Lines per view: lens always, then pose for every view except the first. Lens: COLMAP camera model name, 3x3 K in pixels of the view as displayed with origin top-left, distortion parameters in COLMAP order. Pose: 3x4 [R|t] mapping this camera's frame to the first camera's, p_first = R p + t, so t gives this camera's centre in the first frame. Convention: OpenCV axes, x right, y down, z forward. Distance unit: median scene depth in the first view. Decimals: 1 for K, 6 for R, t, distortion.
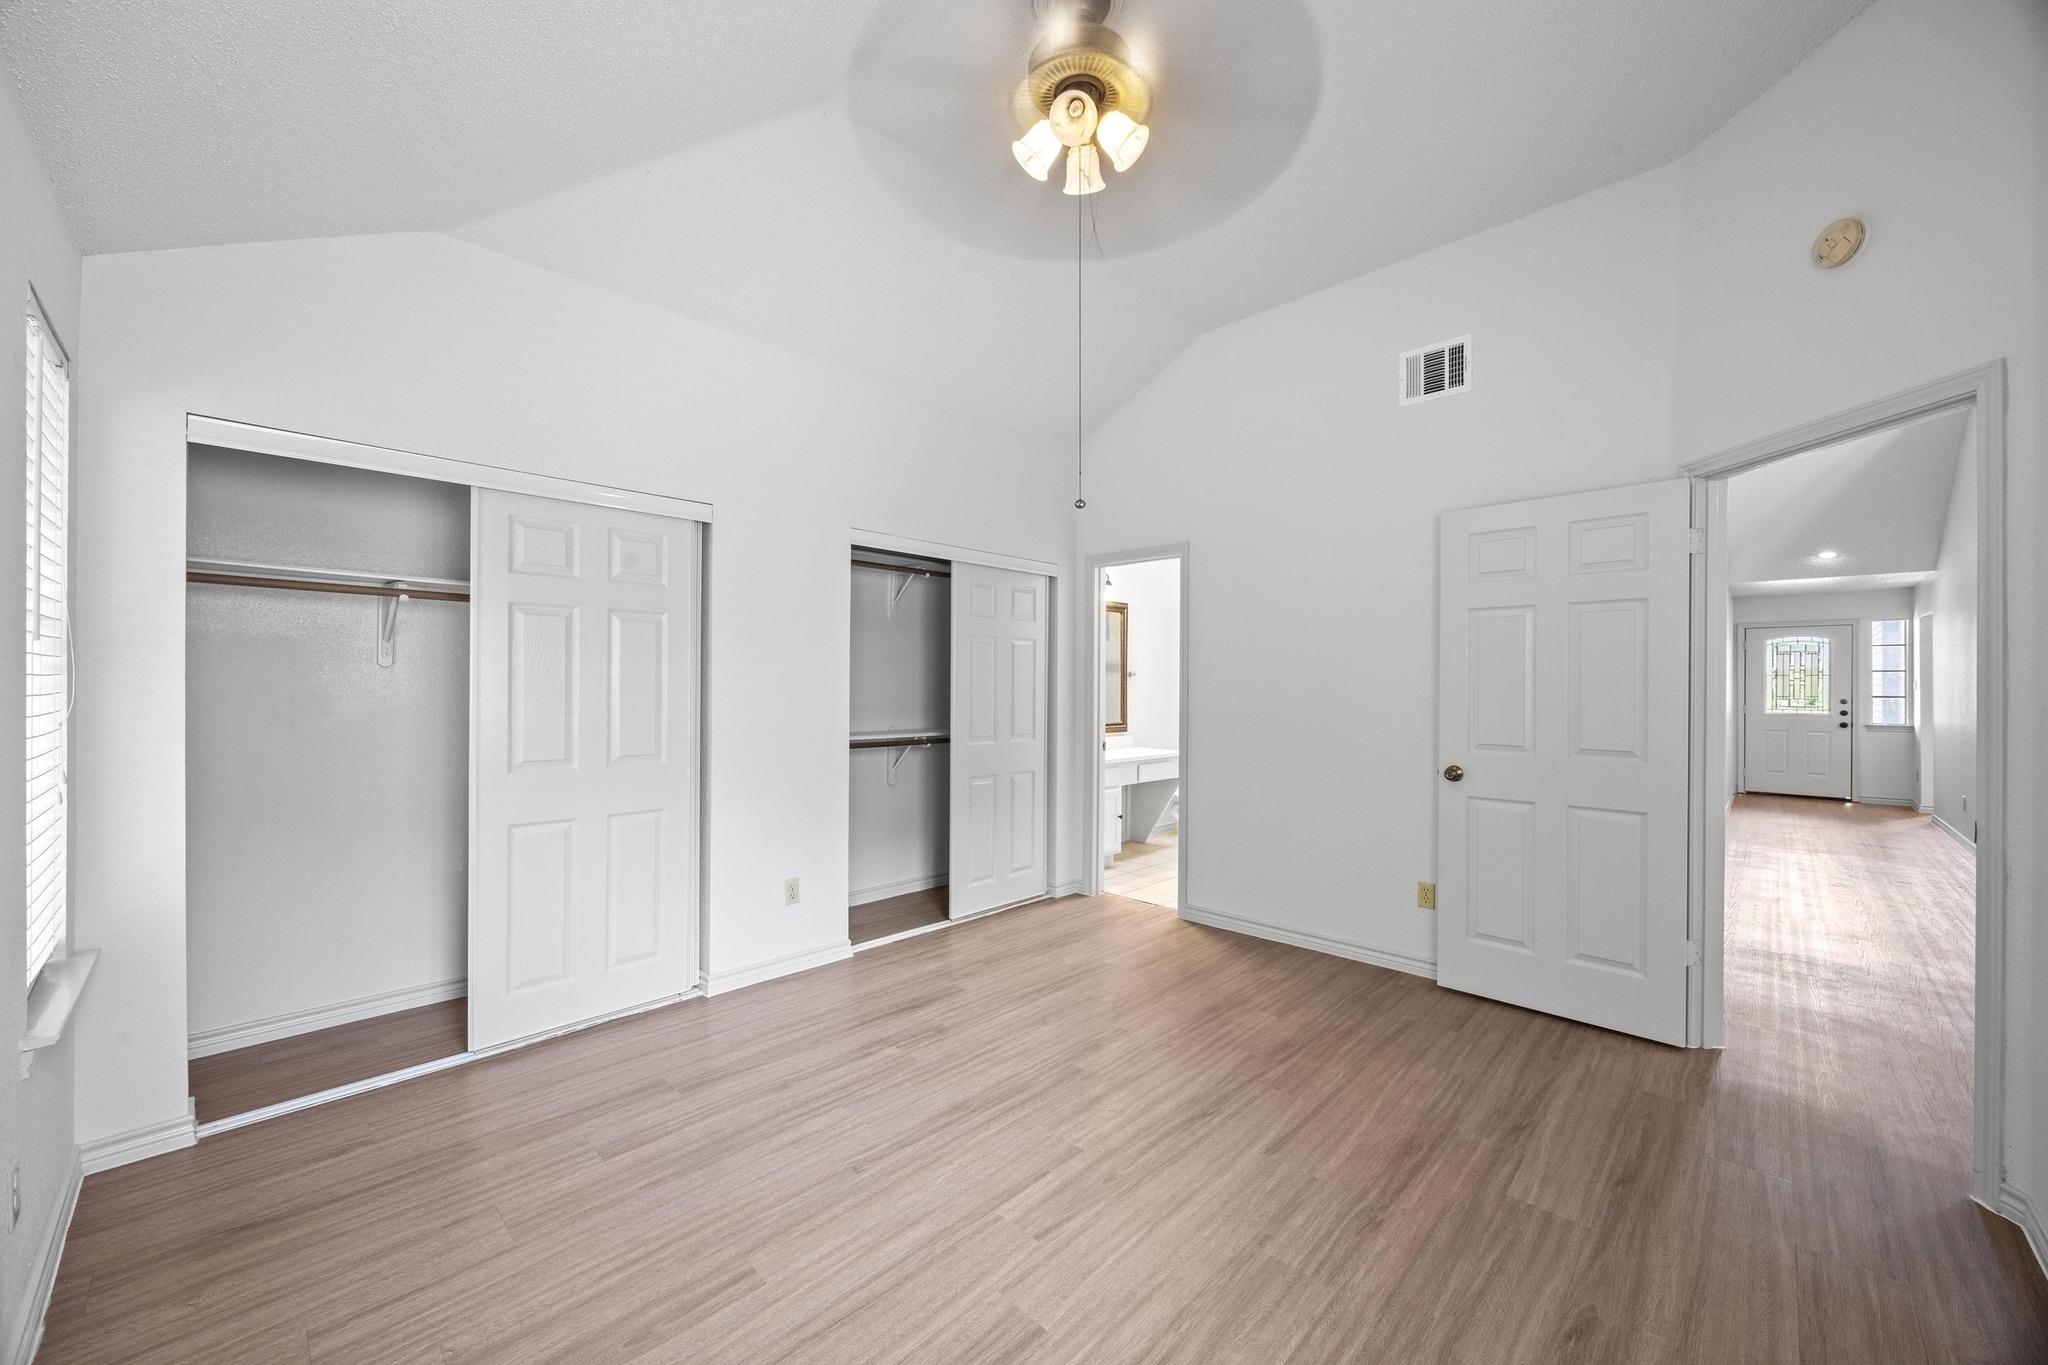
lens RADIAL K [[778.9, 0, 1019.4], [0, 778.9, 684.8], [0, 0, 1]] dist [-0.003872, 0.000837]
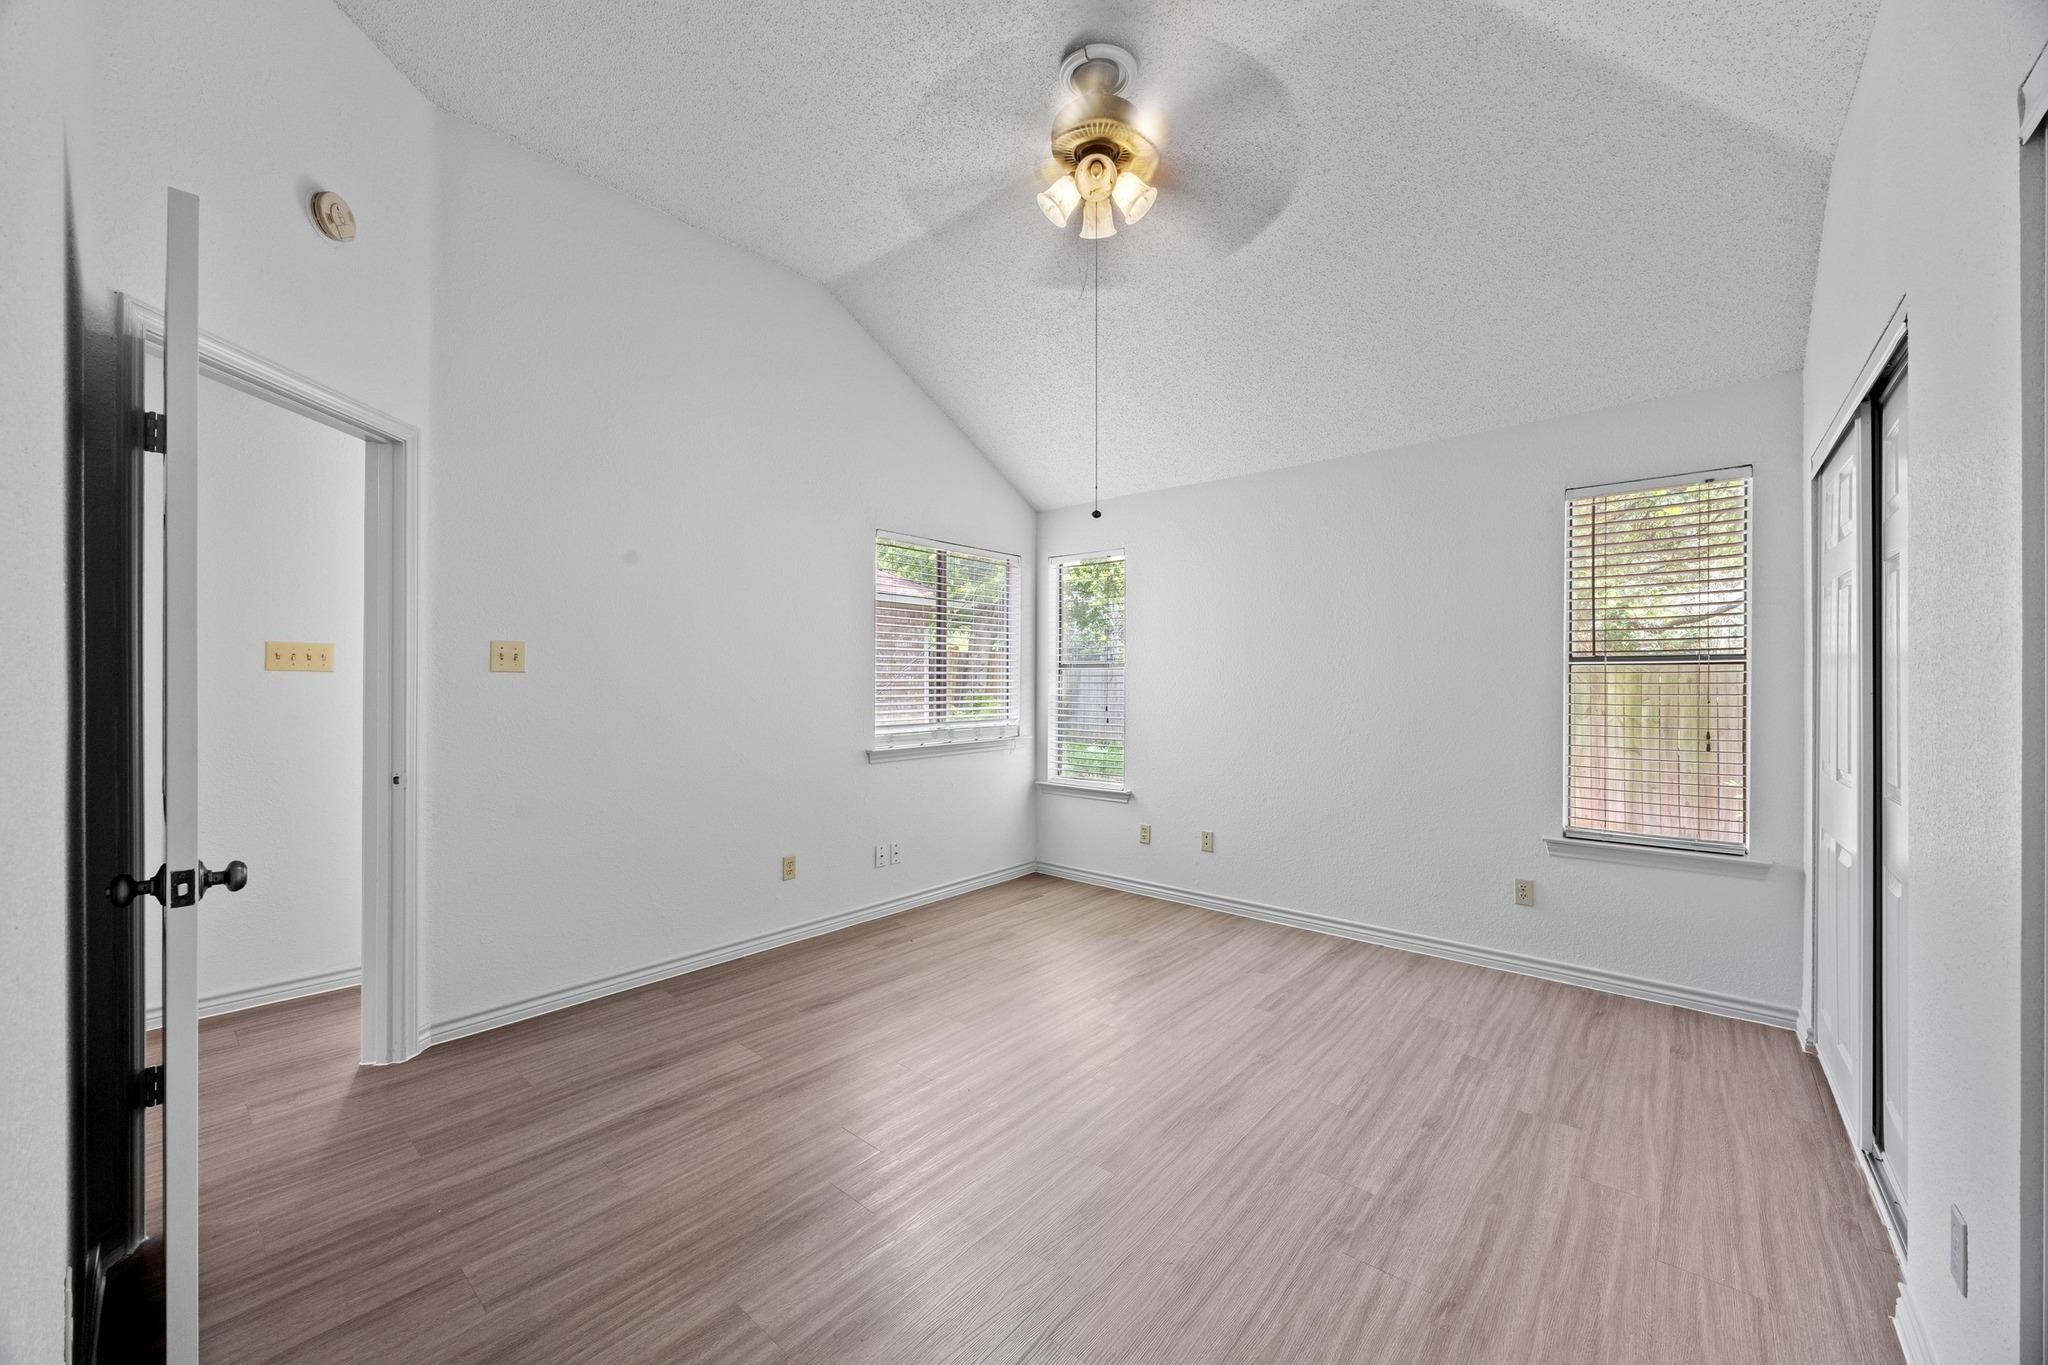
lens RADIAL K [[778.9, 0, 1017.3], [0, 778.9, 671.6], [0, 0, 1]] dist [-0.003872, 0.000837]
pose [[-0.998366, -0.008200, -0.056548, 0.243672], [-0.007346, 0.999856, -0.015287, 0.017407], [0.056665, -0.014846, -0.998283, 2.054594]]
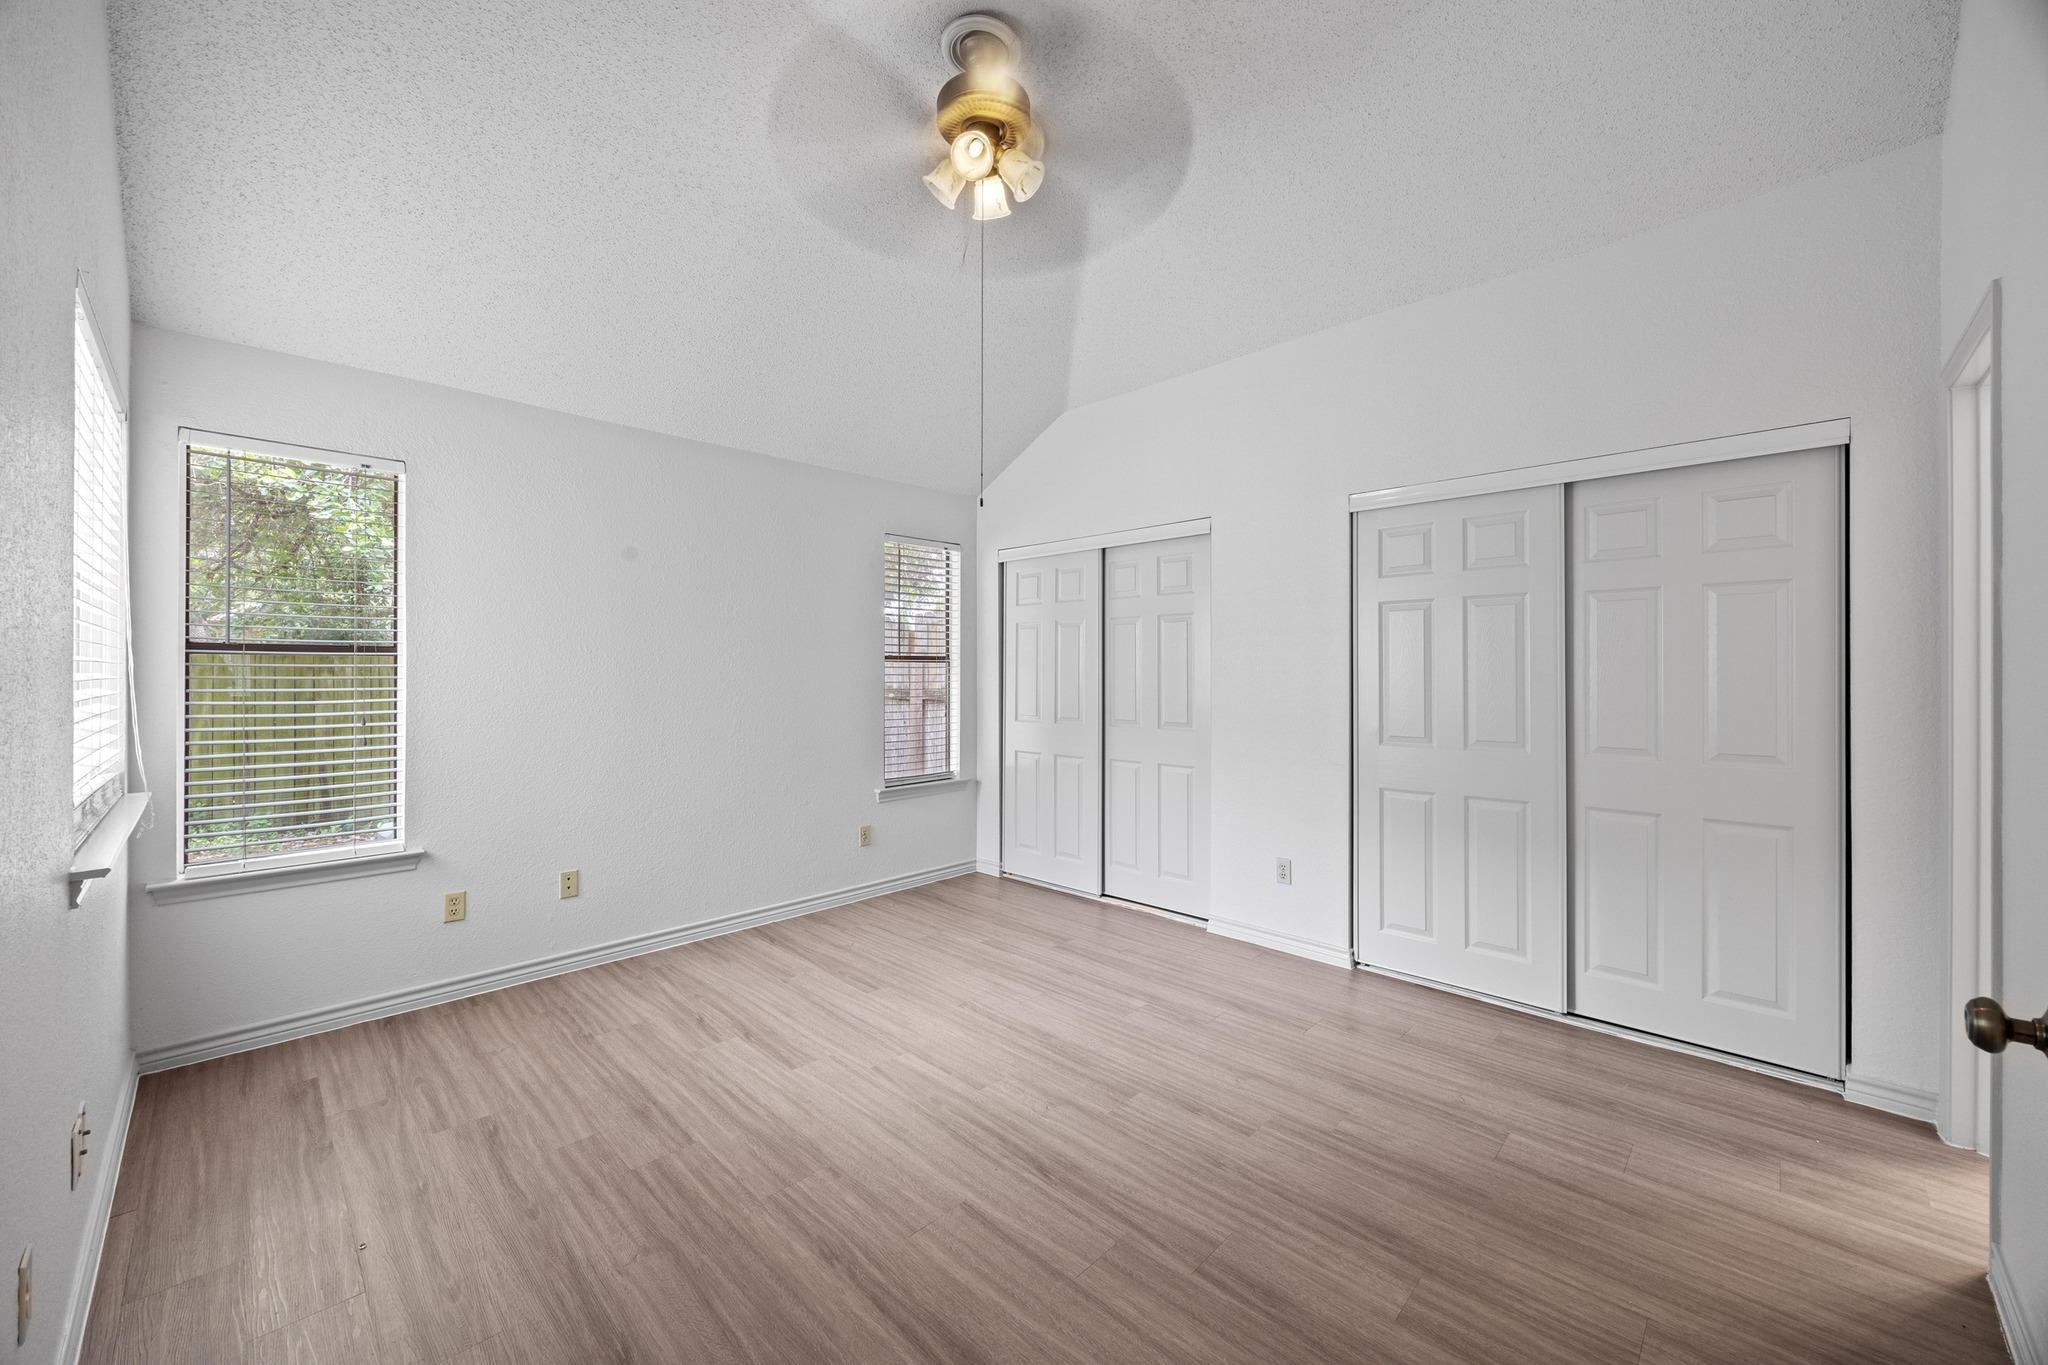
lens RADIAL K [[778.9, 0, 1020.8], [0, 778.9, 663.8], [0, 0, 1]] dist [-0.003872, 0.000837]
pose [[-0.000373, -0.015758, -0.999876, 1.138489], [0.001259, 0.999875, -0.015758, 0.011117], [0.999999, -0.001265, -0.000354, 1.011504]]
